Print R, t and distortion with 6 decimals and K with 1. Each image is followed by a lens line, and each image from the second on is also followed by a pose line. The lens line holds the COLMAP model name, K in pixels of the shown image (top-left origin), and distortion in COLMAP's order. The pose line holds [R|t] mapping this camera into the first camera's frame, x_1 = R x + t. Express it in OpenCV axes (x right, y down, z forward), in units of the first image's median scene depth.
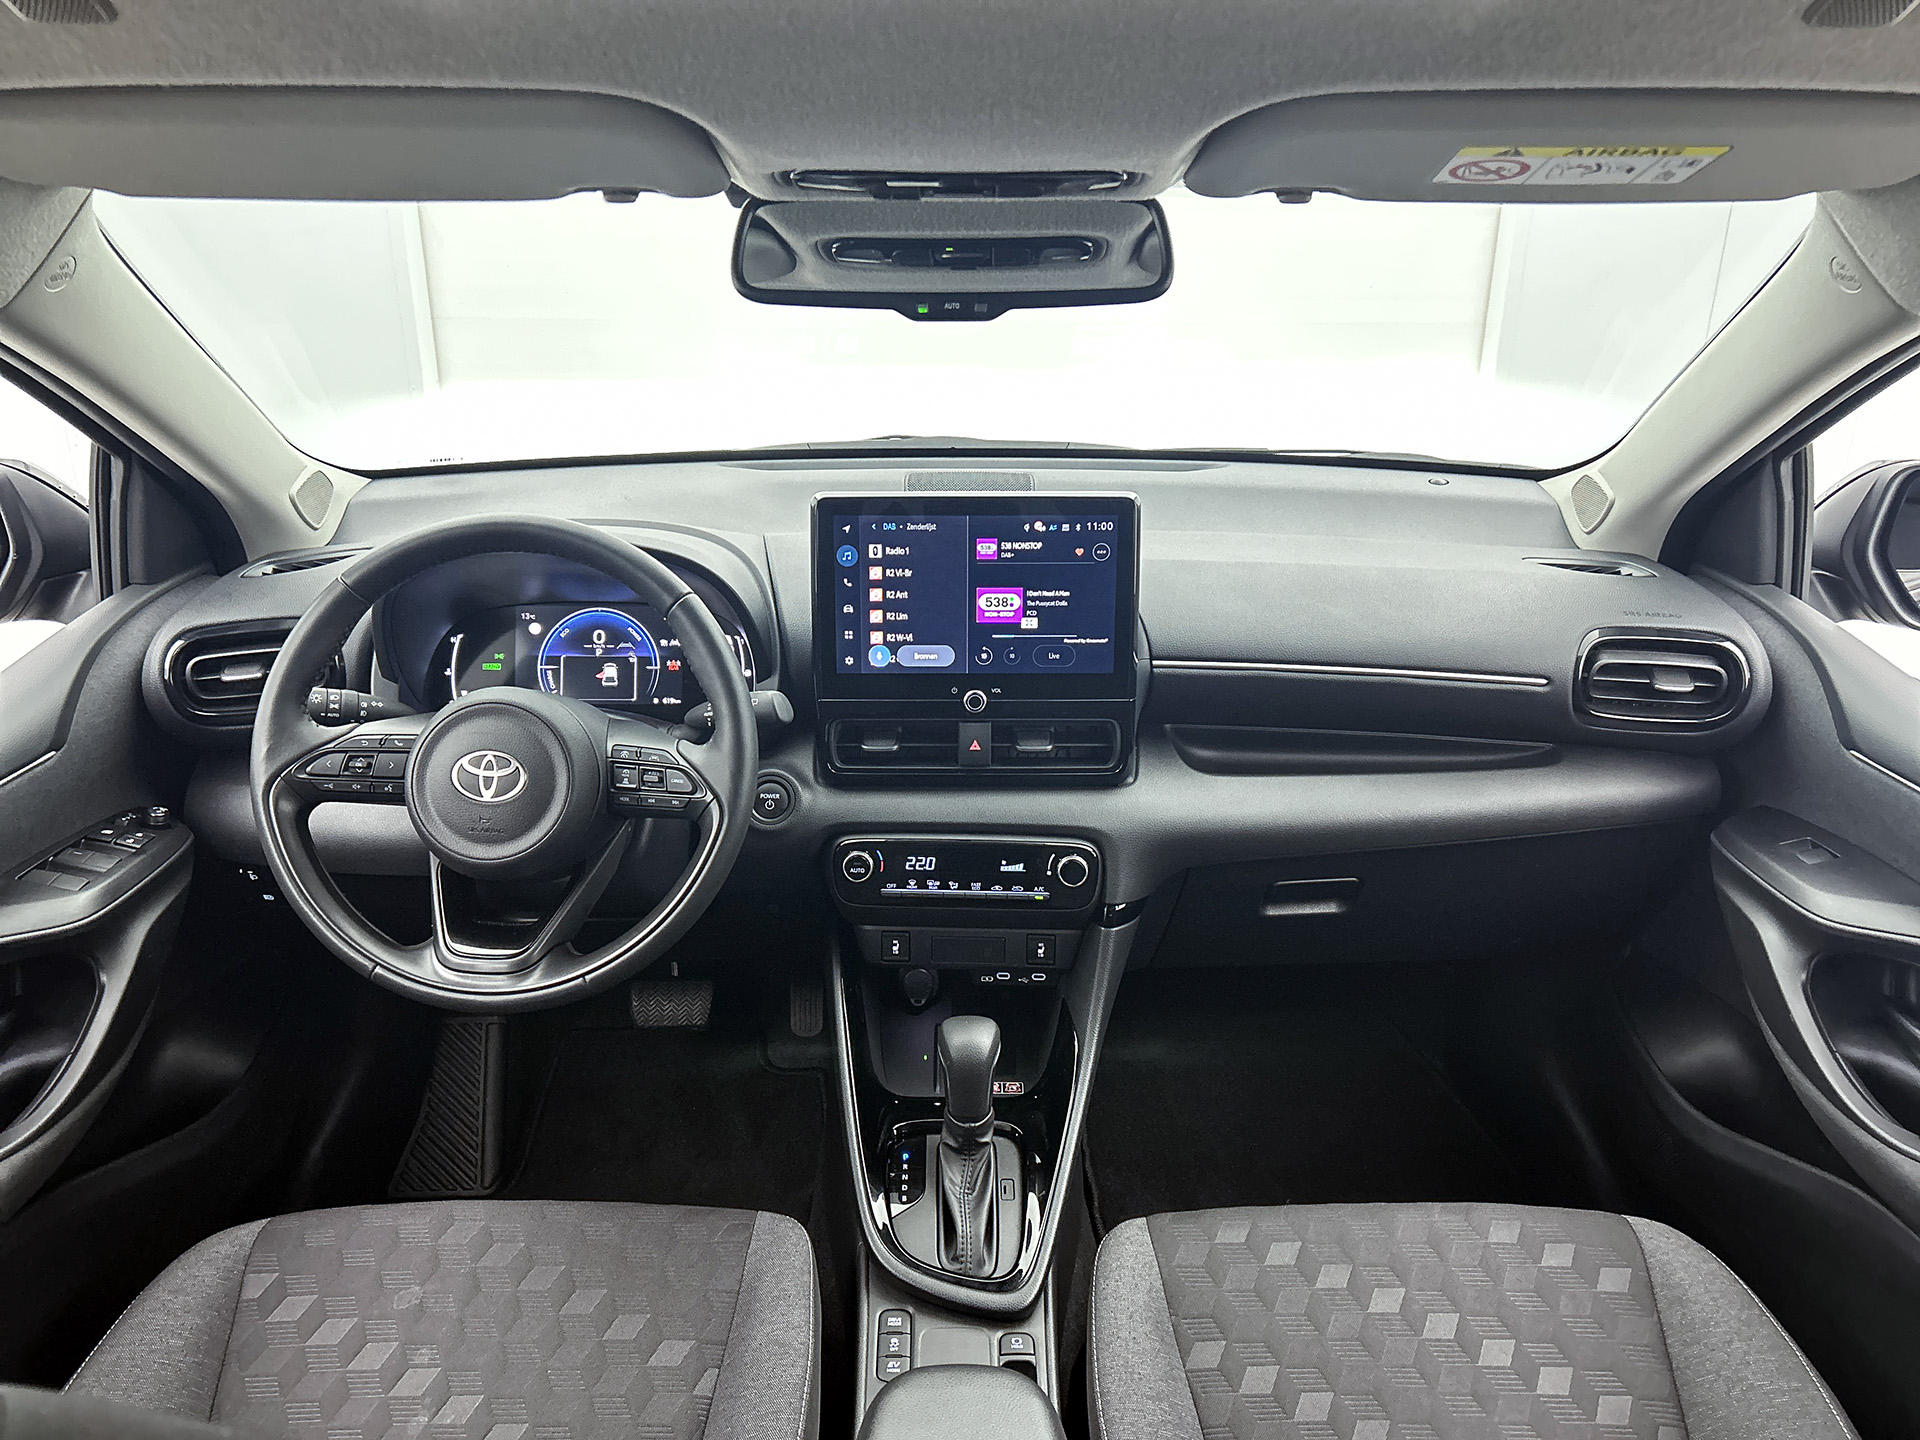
lens RADIAL K [[1428.6, 0, 960.0], [0, 1428.6, 720.0], [0, 0, 1]] dist [0.108601, -0.212191]
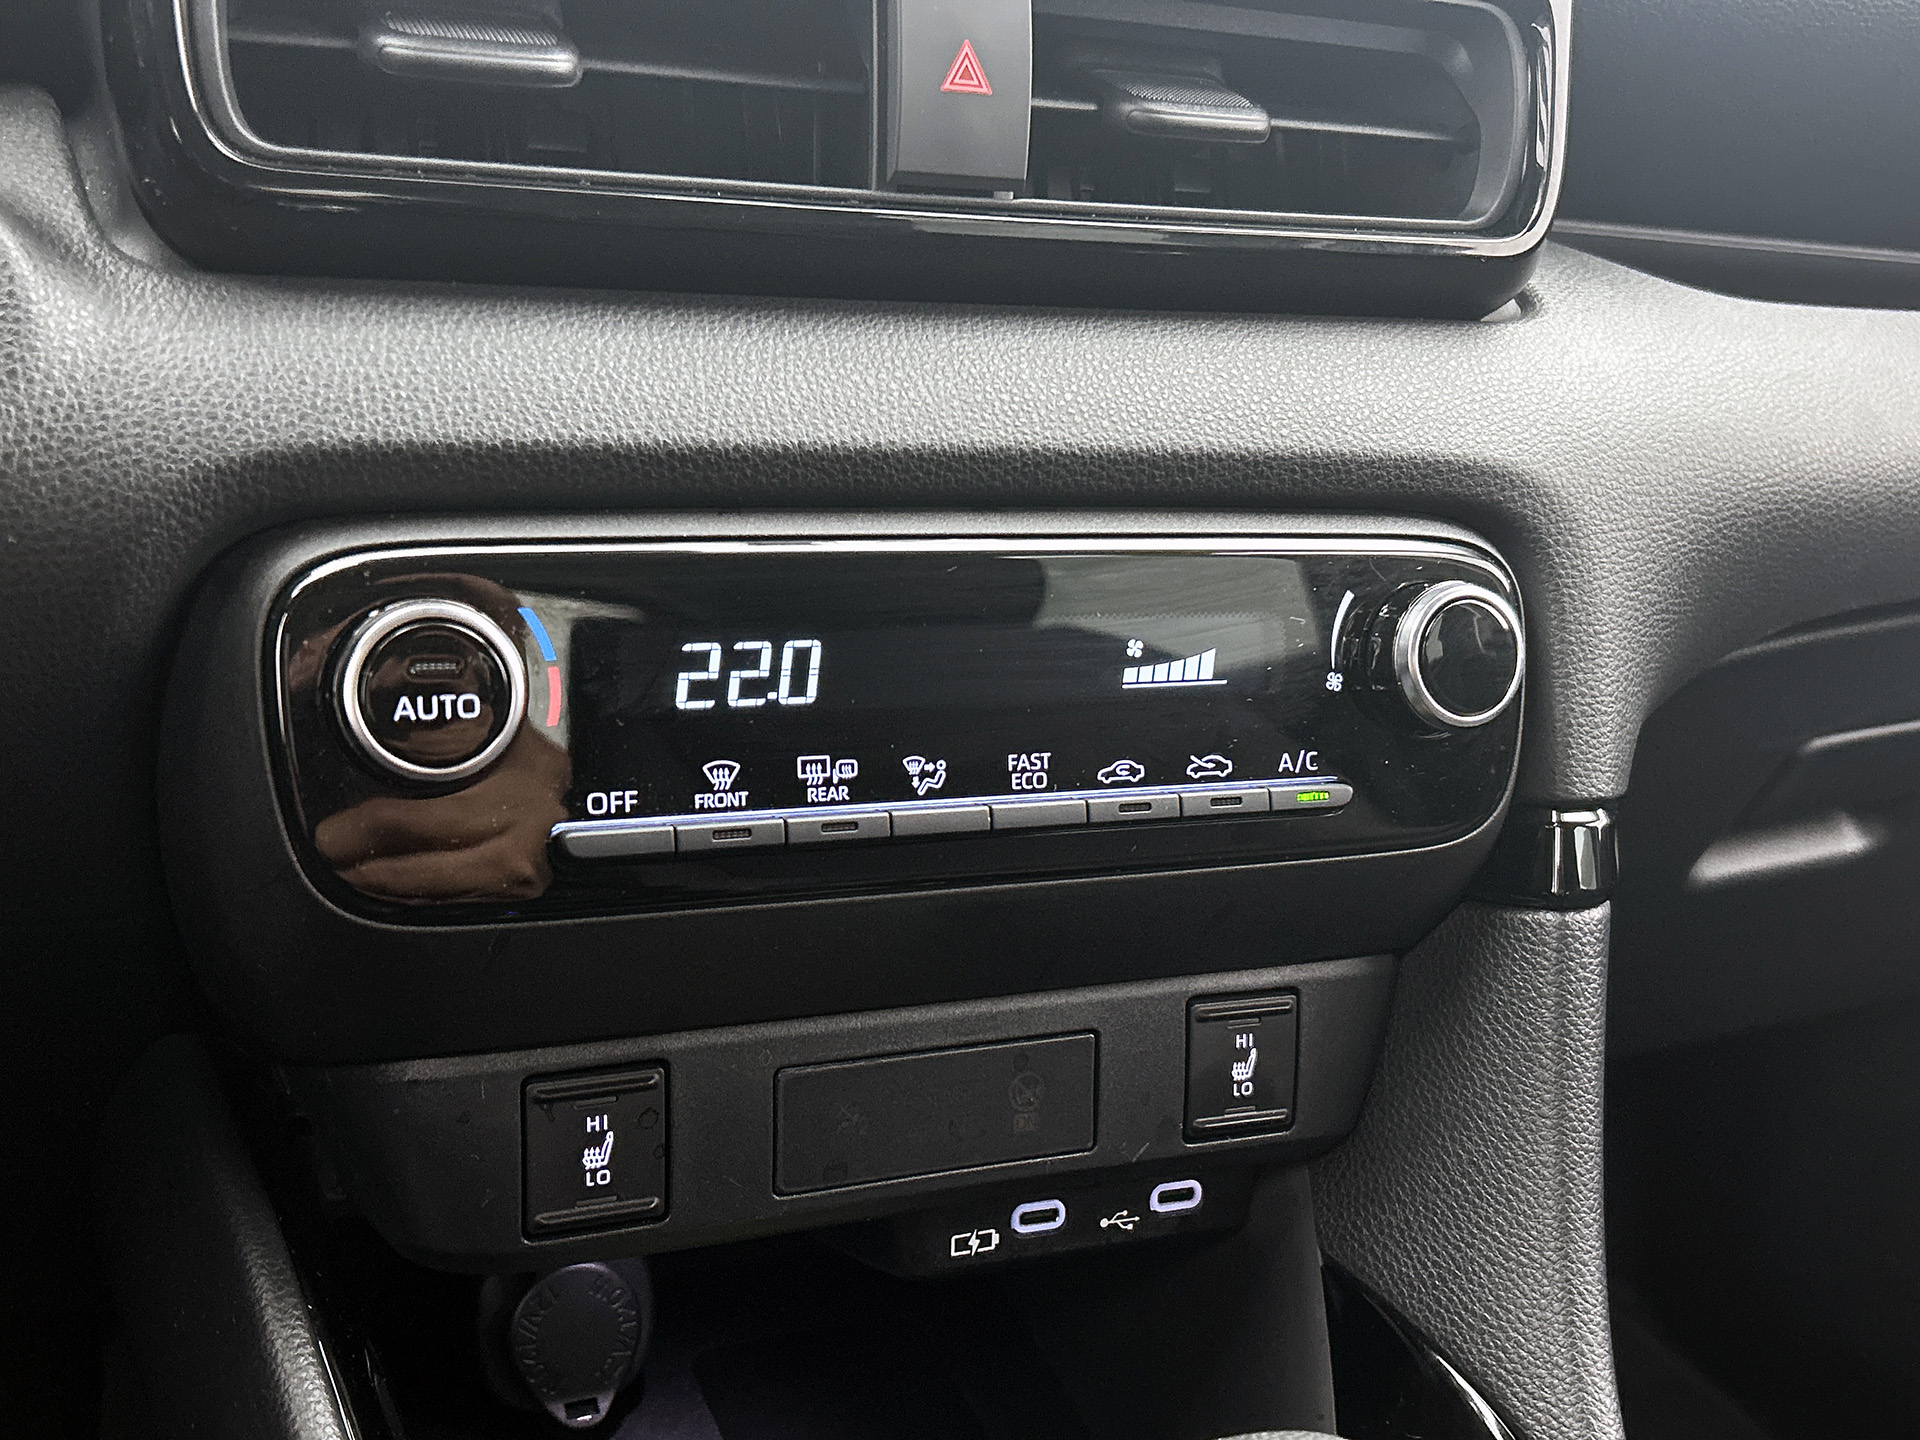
lens RADIAL K [[2000.6, 0, 938.6], [0, 2000.6, 727.7], [0, 0, 1]] dist [0.172235, -0.607123]
pose [[0.906471, -0.058272, 0.418227, -0.119320], [0.089026, 0.994543, -0.054384, 0.126687], [-0.412776, 0.086531, 0.906713, 0.765271]]
